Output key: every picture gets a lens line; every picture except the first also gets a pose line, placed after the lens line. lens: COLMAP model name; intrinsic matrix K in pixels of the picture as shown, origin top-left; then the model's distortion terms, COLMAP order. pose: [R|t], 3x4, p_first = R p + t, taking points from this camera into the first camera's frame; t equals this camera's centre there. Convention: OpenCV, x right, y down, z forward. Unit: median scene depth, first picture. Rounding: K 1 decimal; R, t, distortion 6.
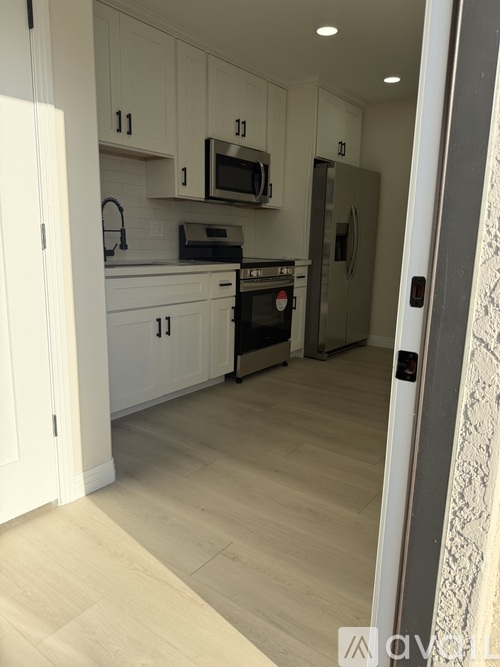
lens RADIAL K [[471.5, 0, 250.0], [0, 471.5, 333.5], [0, 0, 1]] dist [0.178500, -0.364214]
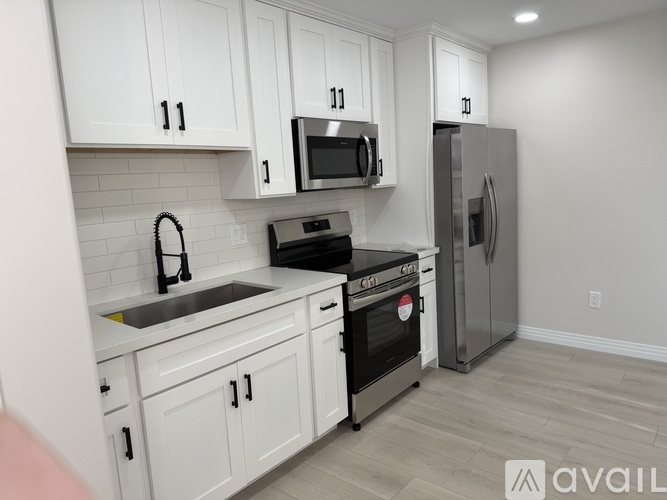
lens RADIAL K [[471.5, 0, 333.5], [0, 471.5, 250.0], [0, 0, 1]] dist [0.178500, -0.364214]
pose [[0.994708, -0.069089, -0.076047, 0.015949], [0.064968, 0.996349, -0.055390, -0.129323], [0.079597, 0.050156, 0.995565, 0.219547]]
